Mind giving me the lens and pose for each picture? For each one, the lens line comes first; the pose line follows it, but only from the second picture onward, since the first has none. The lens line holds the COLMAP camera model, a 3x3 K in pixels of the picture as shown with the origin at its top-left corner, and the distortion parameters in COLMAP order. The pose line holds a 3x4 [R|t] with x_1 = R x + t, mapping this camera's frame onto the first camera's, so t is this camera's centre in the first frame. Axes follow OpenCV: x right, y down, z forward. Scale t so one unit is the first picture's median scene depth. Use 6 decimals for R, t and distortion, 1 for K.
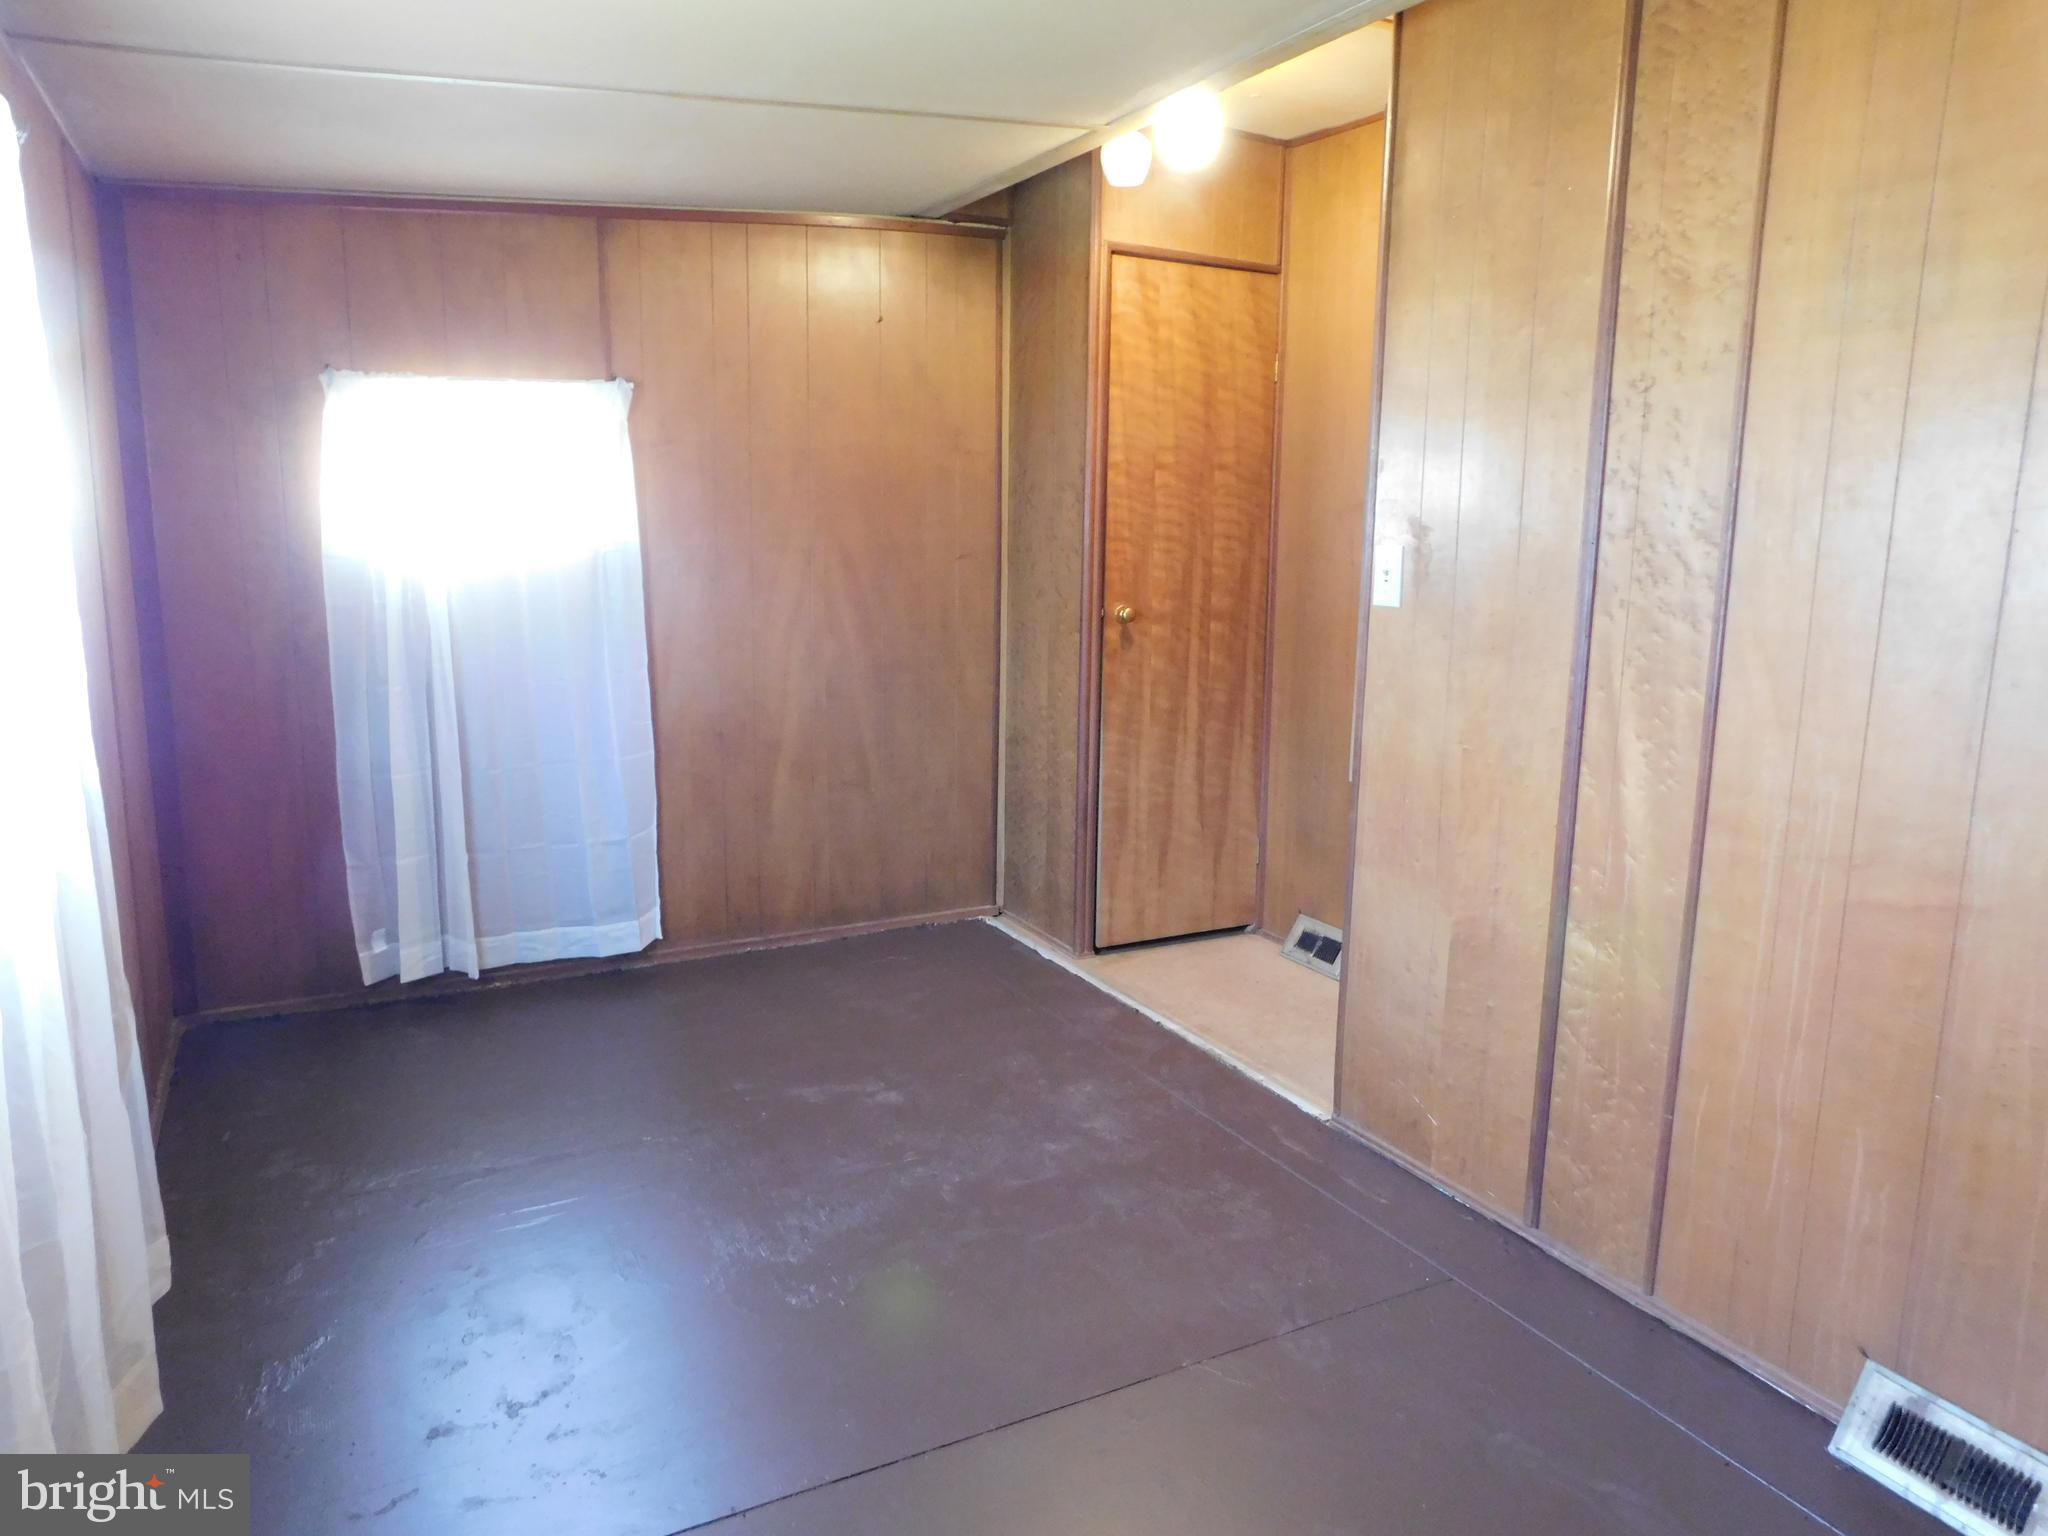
lens RADIAL K [[1345.2, 0, 1030.1], [0, 1345.2, 746.9], [0, 0, 1]] dist [-0.069161, 0.051127]
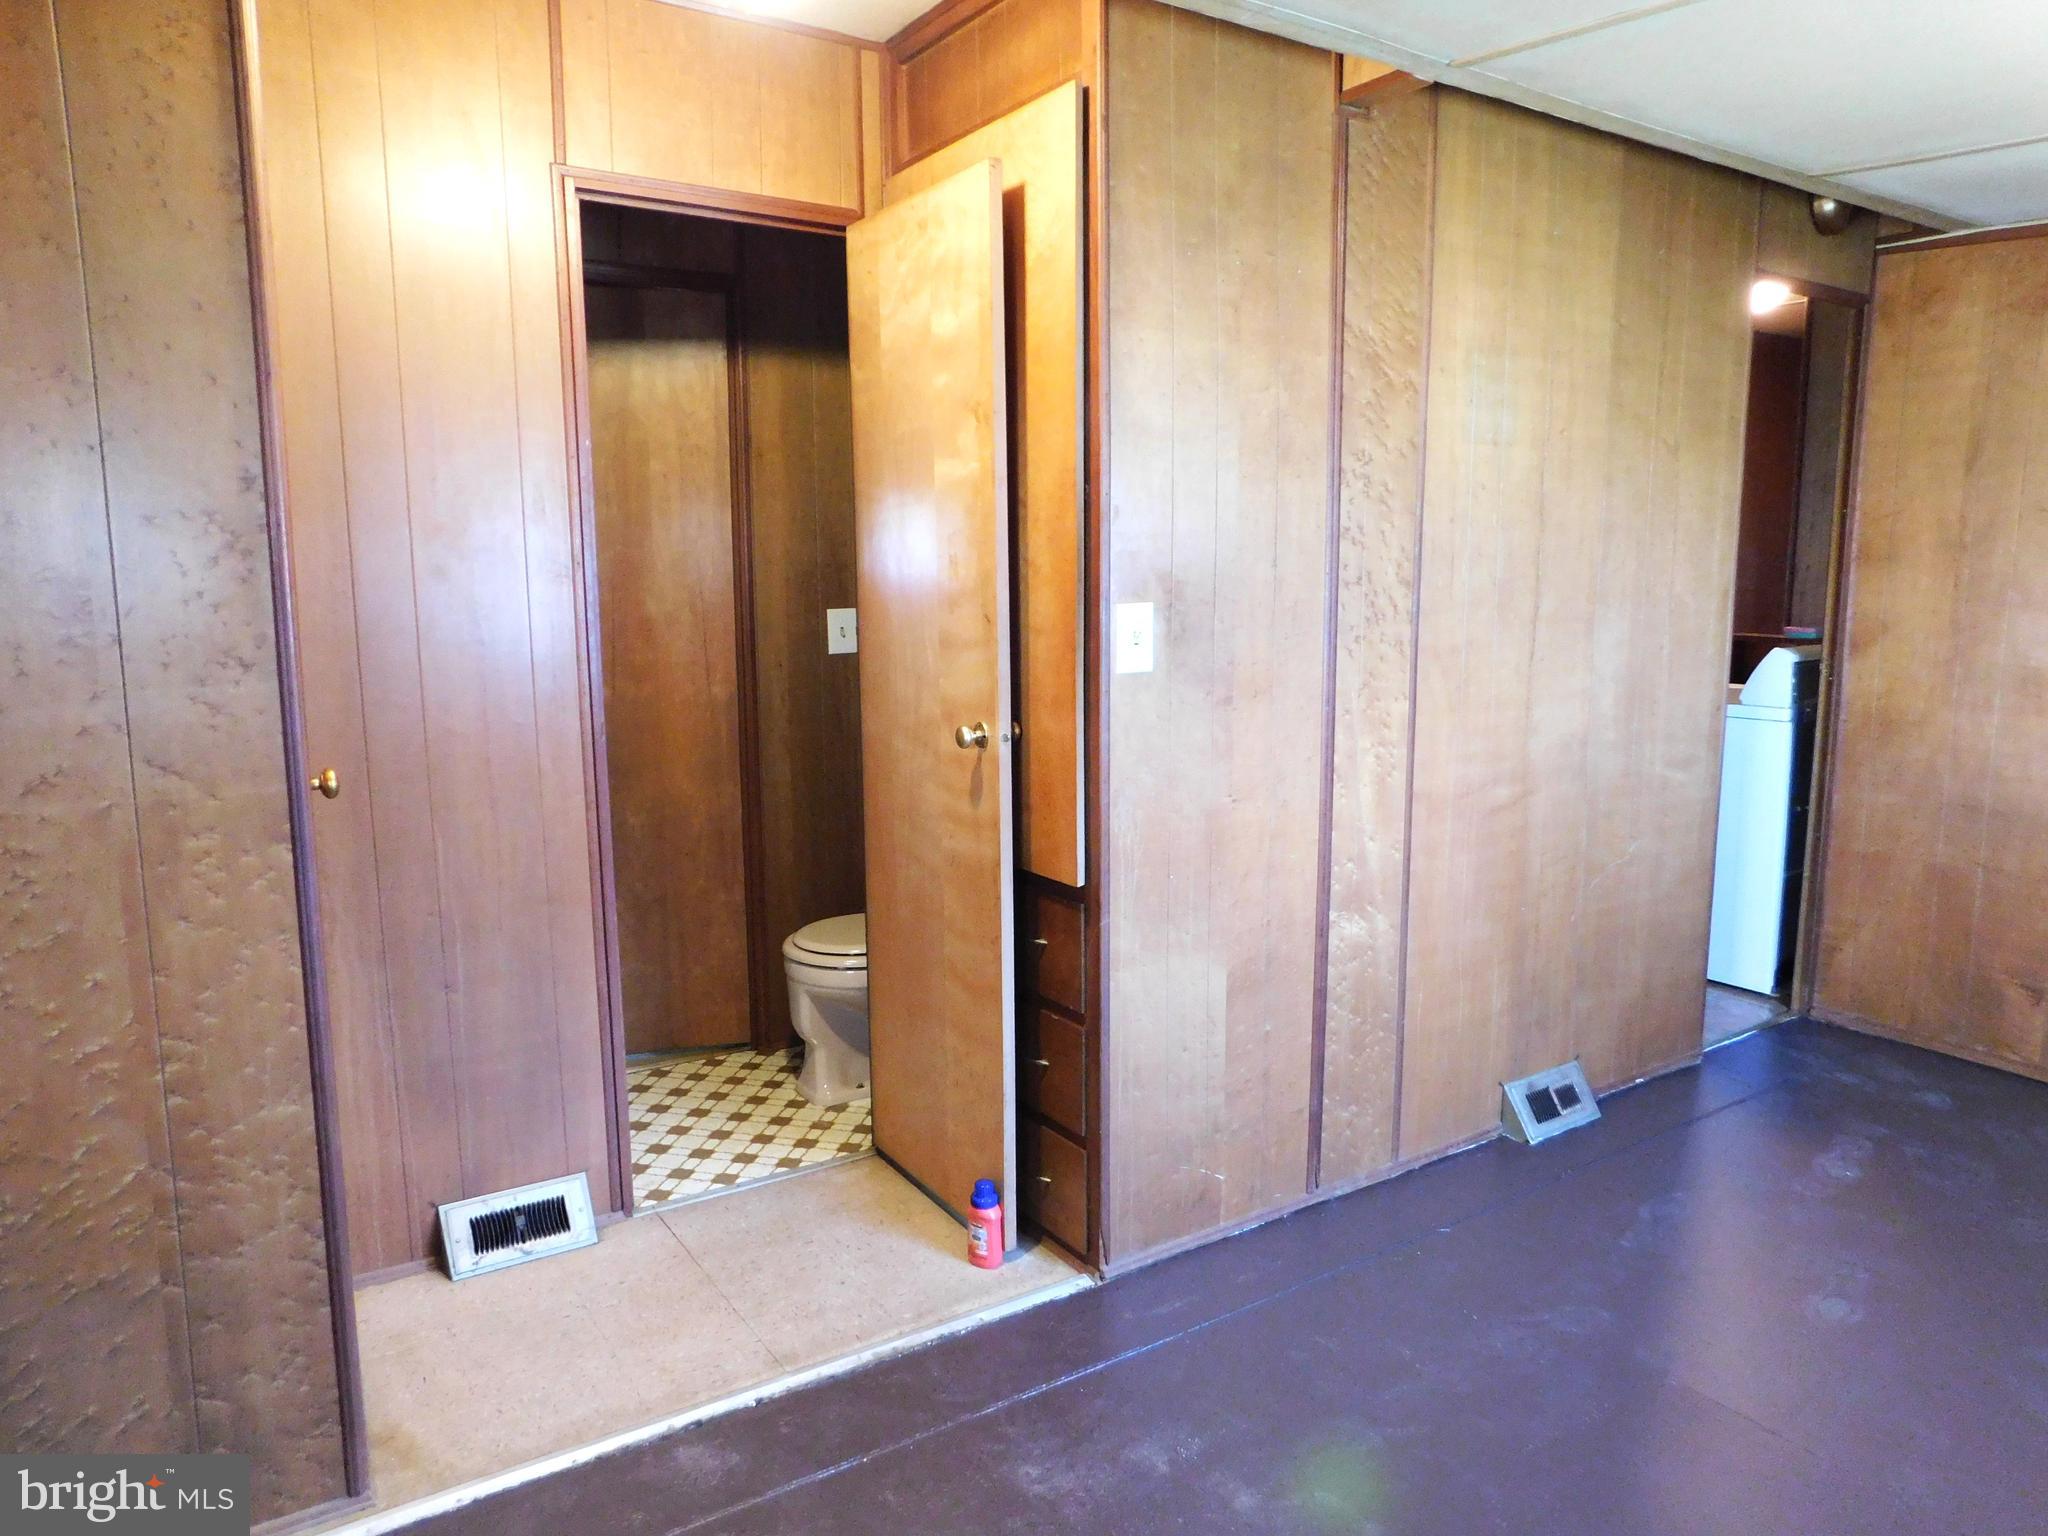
lens RADIAL K [[1345.2, 0, 993.7], [0, 1345.2, 763.7], [0, 0, 1]] dist [-0.069161, 0.051127]
pose [[-0.078050, -0.157213, 0.984476, -0.696678], [0.166332, 0.971594, 0.168343, -0.241890], [-0.982976, 0.176889, -0.049683, 1.317272]]
